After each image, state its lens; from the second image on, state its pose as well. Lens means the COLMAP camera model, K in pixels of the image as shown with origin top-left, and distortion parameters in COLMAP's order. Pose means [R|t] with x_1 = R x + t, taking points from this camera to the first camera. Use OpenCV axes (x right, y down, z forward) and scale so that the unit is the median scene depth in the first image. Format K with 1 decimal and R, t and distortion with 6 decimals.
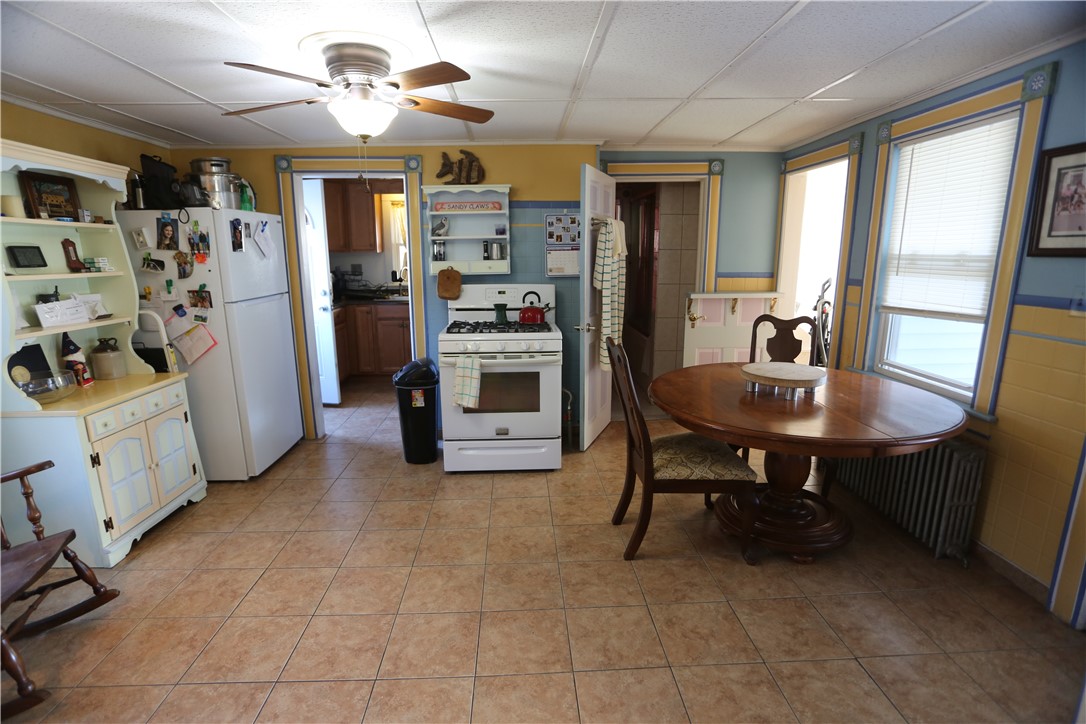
lens RADIAL K [[531.2, 0, 538.9], [0, 531.2, 368.0], [0, 0, 1]] dist [-0.078907, 0.037140]
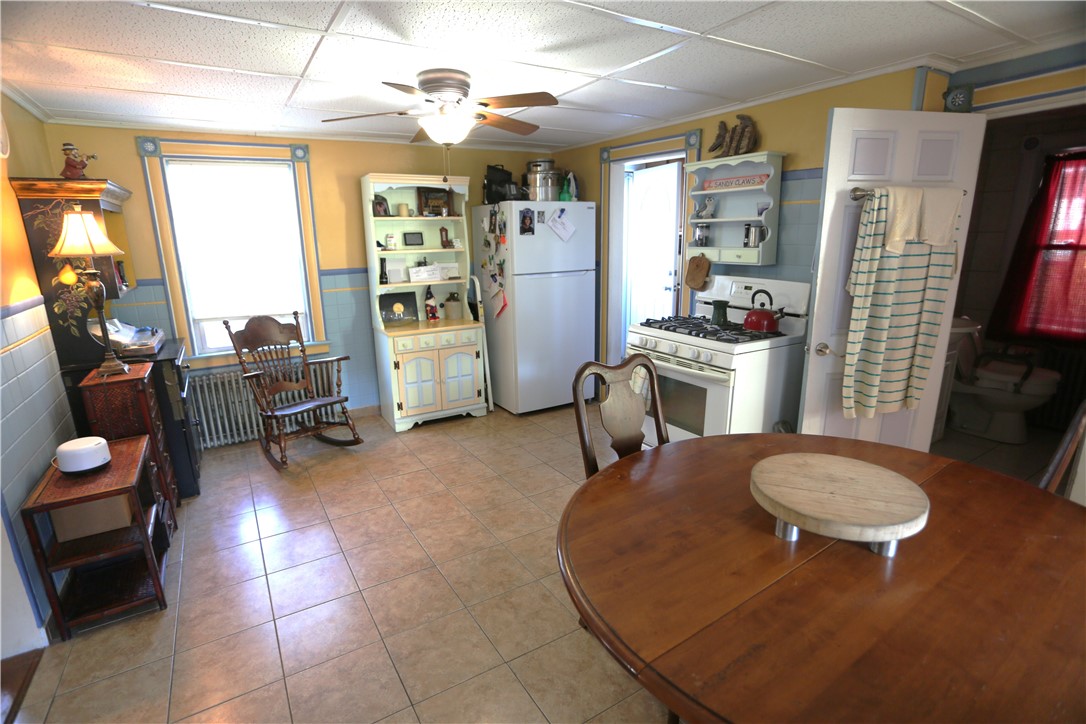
lens RADIAL K [[531.2, 0, 538.9], [0, 531.2, 368.0], [0, 0, 1]] dist [-0.078907, 0.037140]
pose [[0.482329, 0.214252, -0.849385, 0.603280], [-0.174651, 0.973682, 0.146428, -0.105442], [0.858403, 0.077719, 0.507054, 0.409189]]
